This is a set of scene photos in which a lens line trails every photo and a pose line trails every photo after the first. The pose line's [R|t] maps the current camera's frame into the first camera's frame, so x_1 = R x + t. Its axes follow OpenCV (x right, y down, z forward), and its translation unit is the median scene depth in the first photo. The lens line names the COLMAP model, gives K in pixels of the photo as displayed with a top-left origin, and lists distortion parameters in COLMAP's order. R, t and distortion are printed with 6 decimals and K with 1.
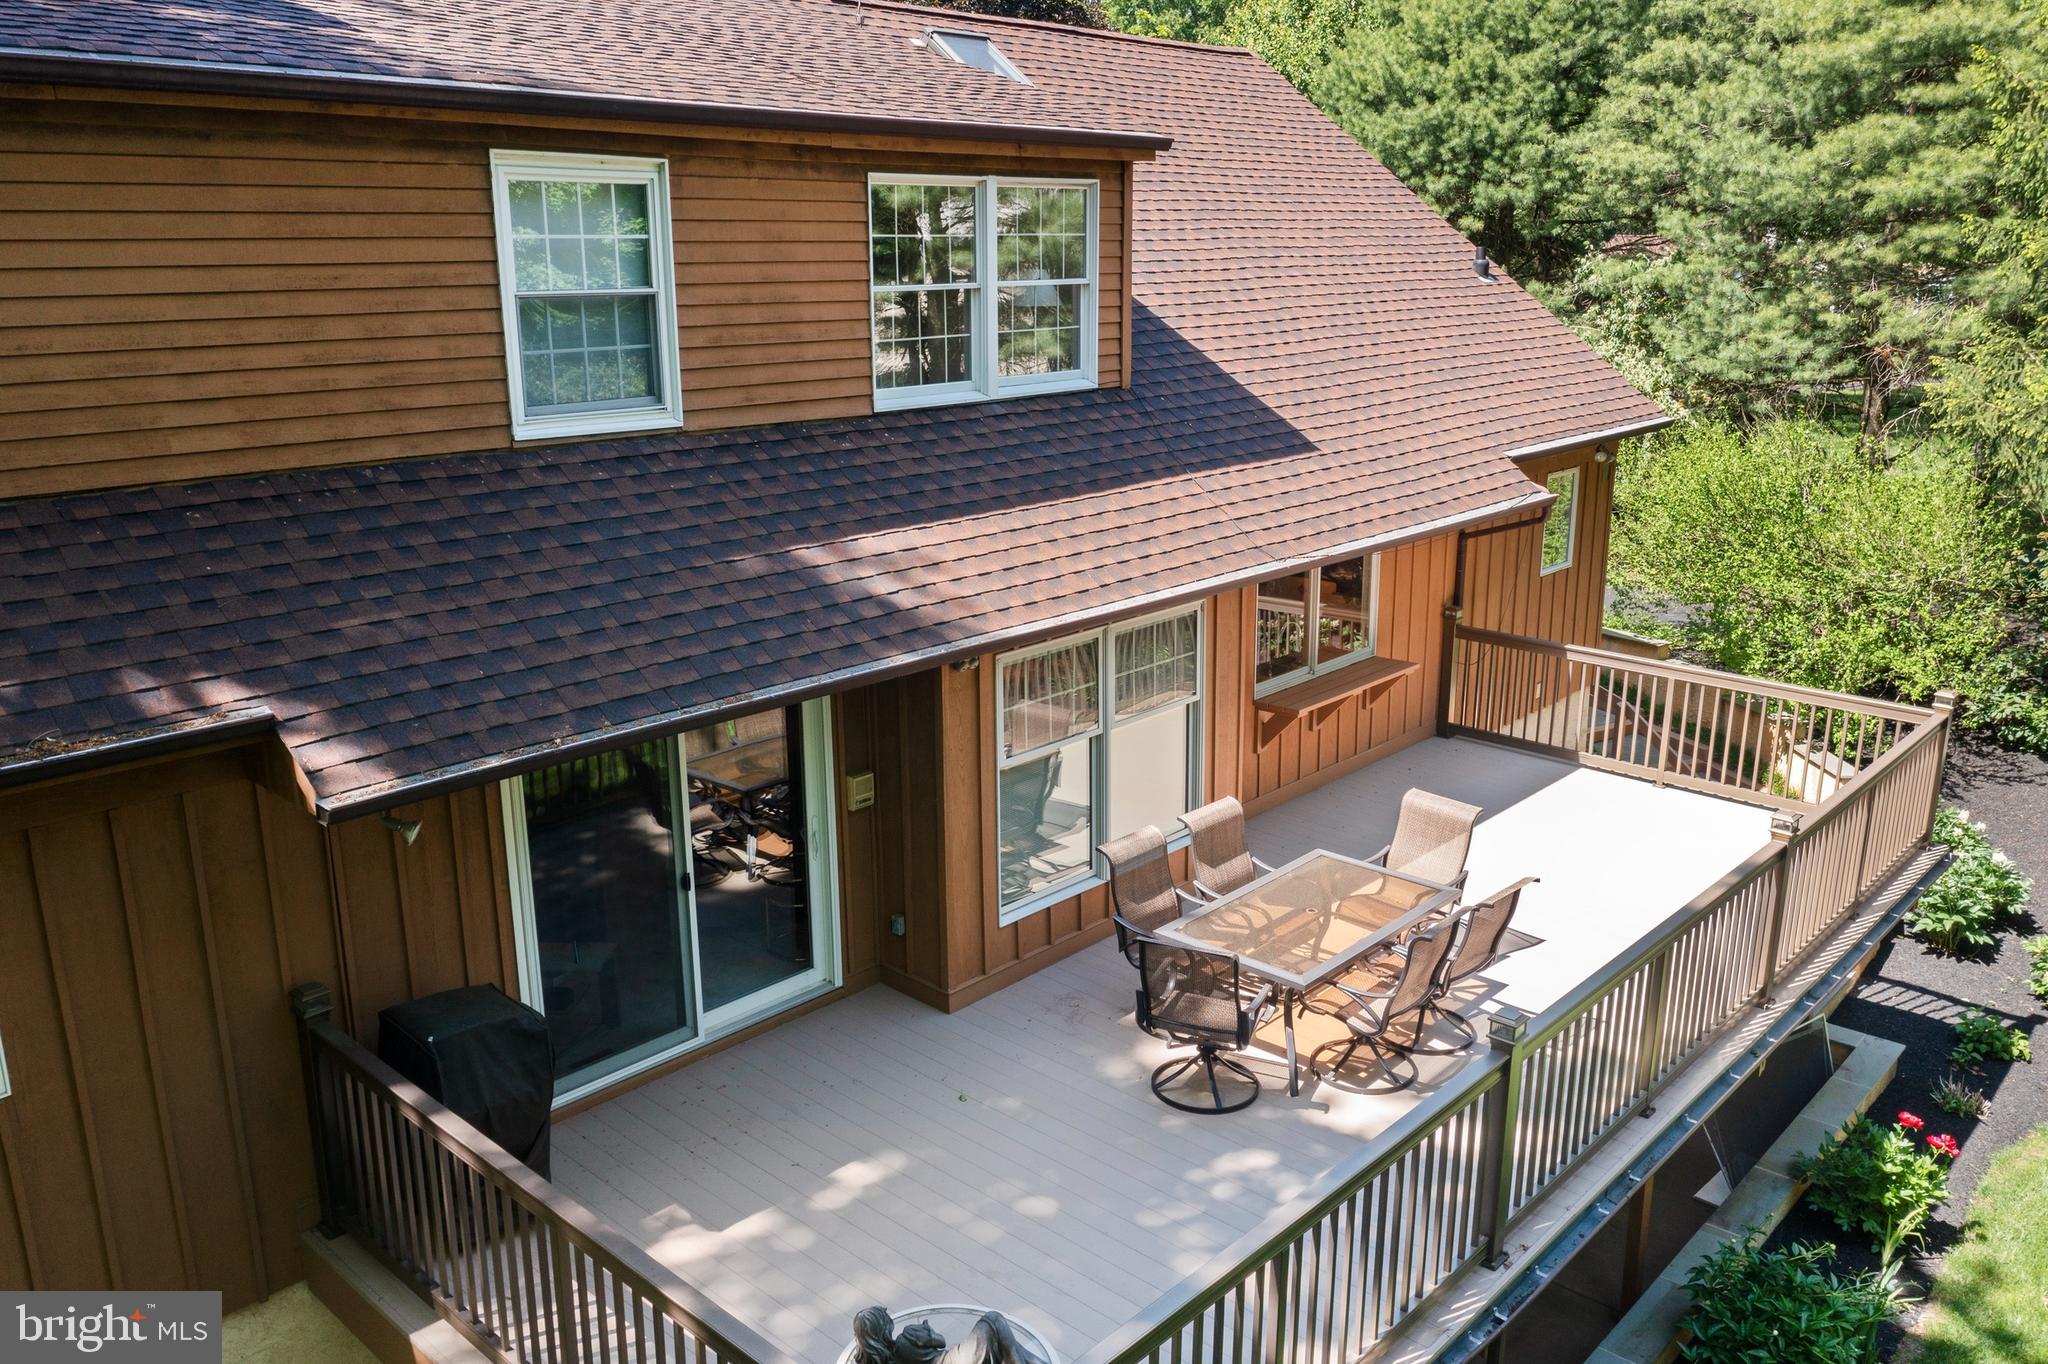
lens RADIAL K [[1606.8, 0, 1024.0], [0, 1606.8, 682.0], [0, 0, 1]] dist [-0.007803, 0.001051]
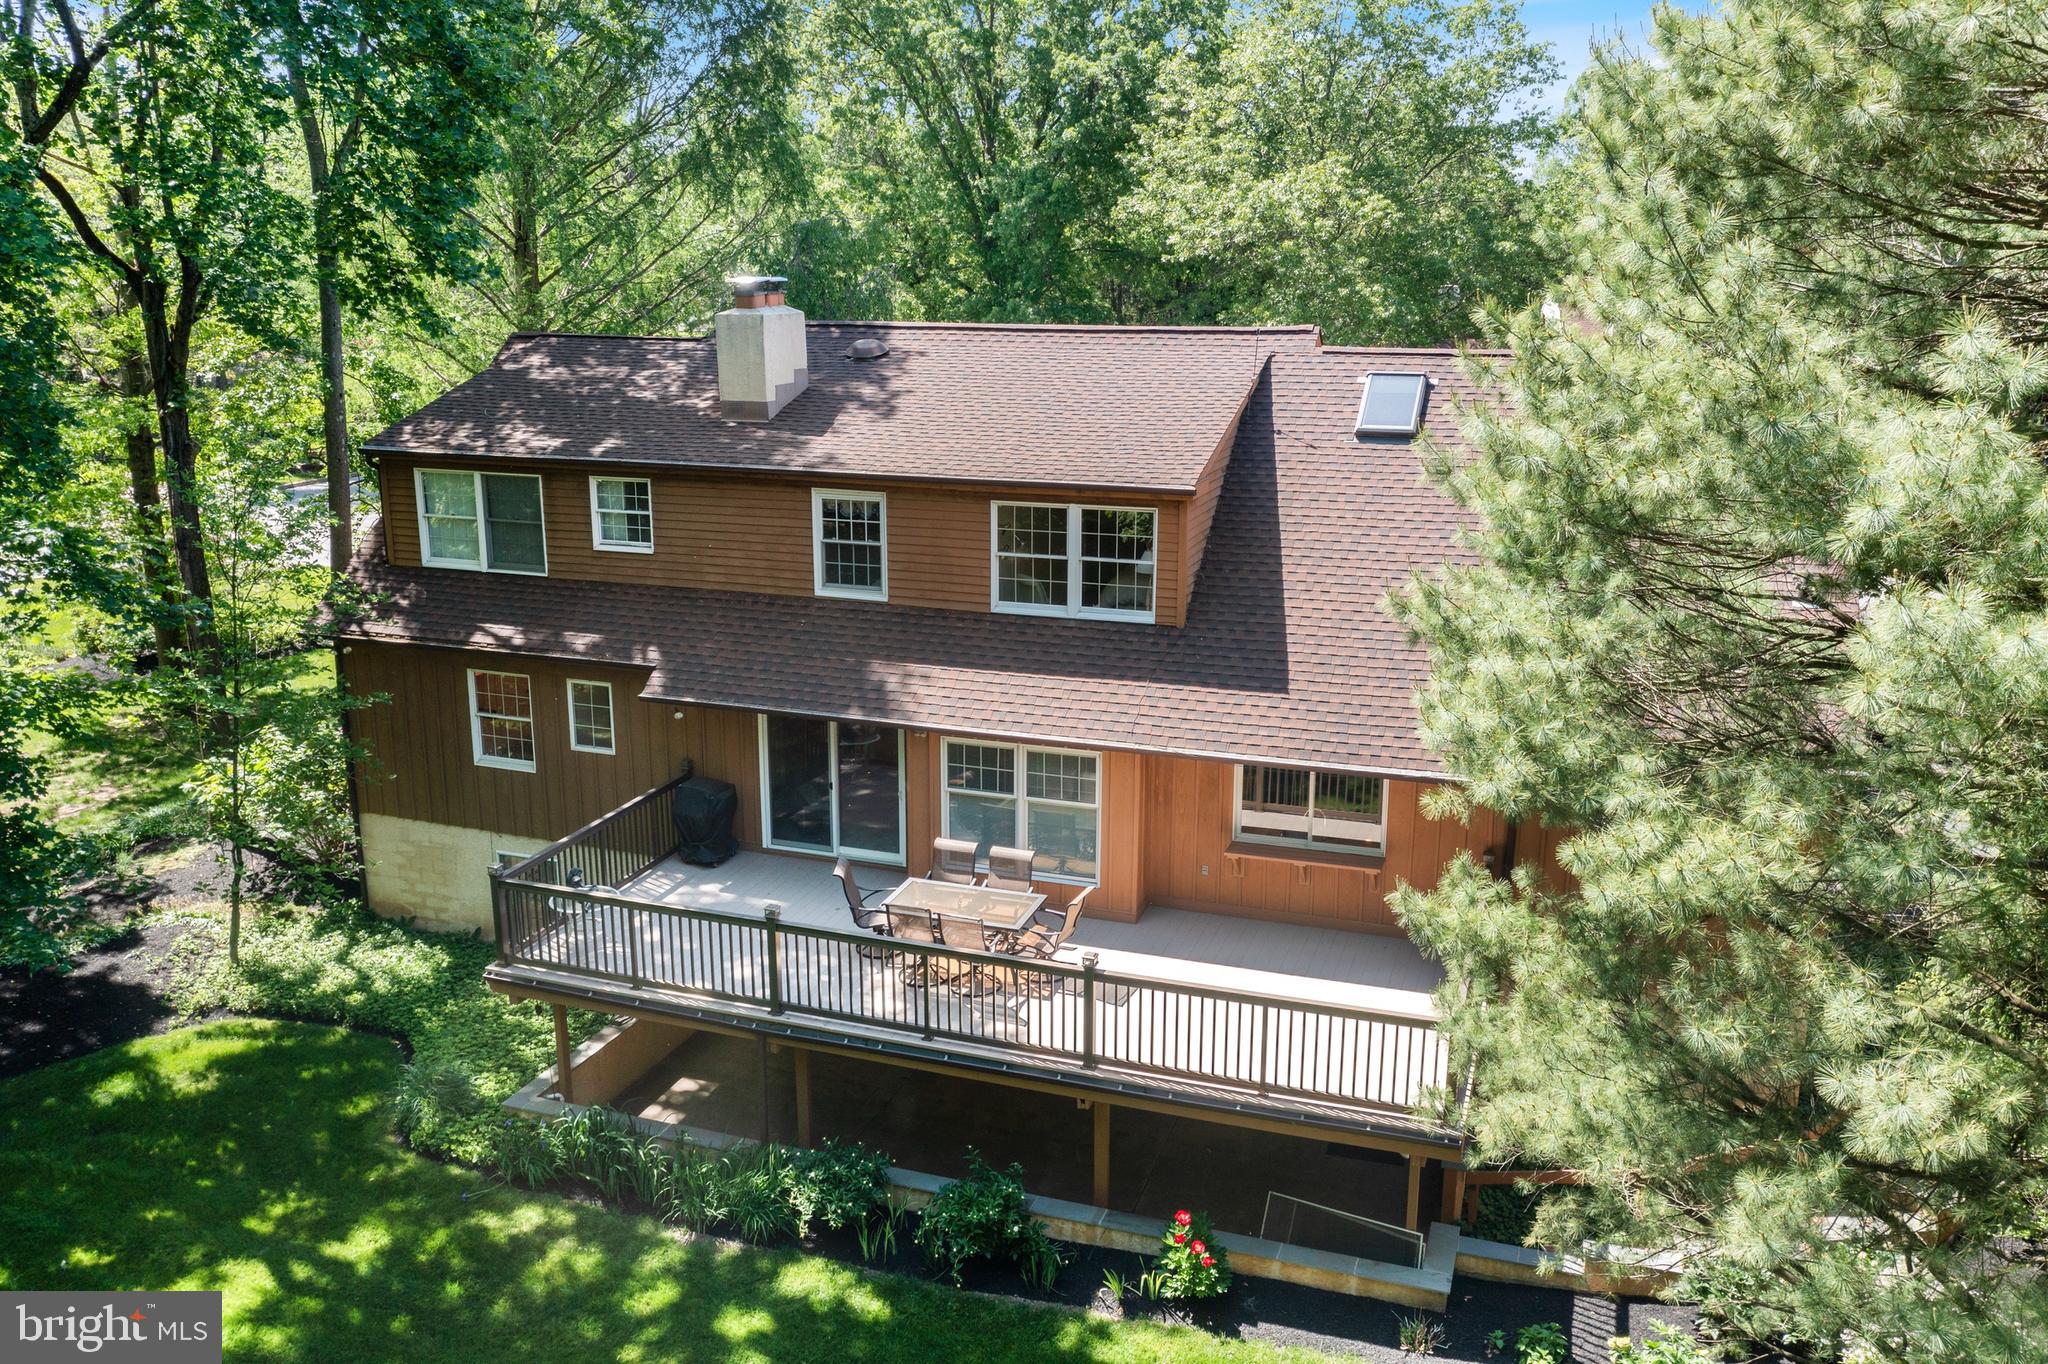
lens RADIAL K [[1606.8, 0, 1024.0], [0, 1606.8, 682.0], [0, 0, 1]] dist [-0.007803, 0.001051]
pose [[0.389616, 0.238538, -0.889550, 2.036836], [-0.245338, 0.957857, 0.149398, -0.459371], [0.887698, 0.160033, 0.431719, 0.189290]]
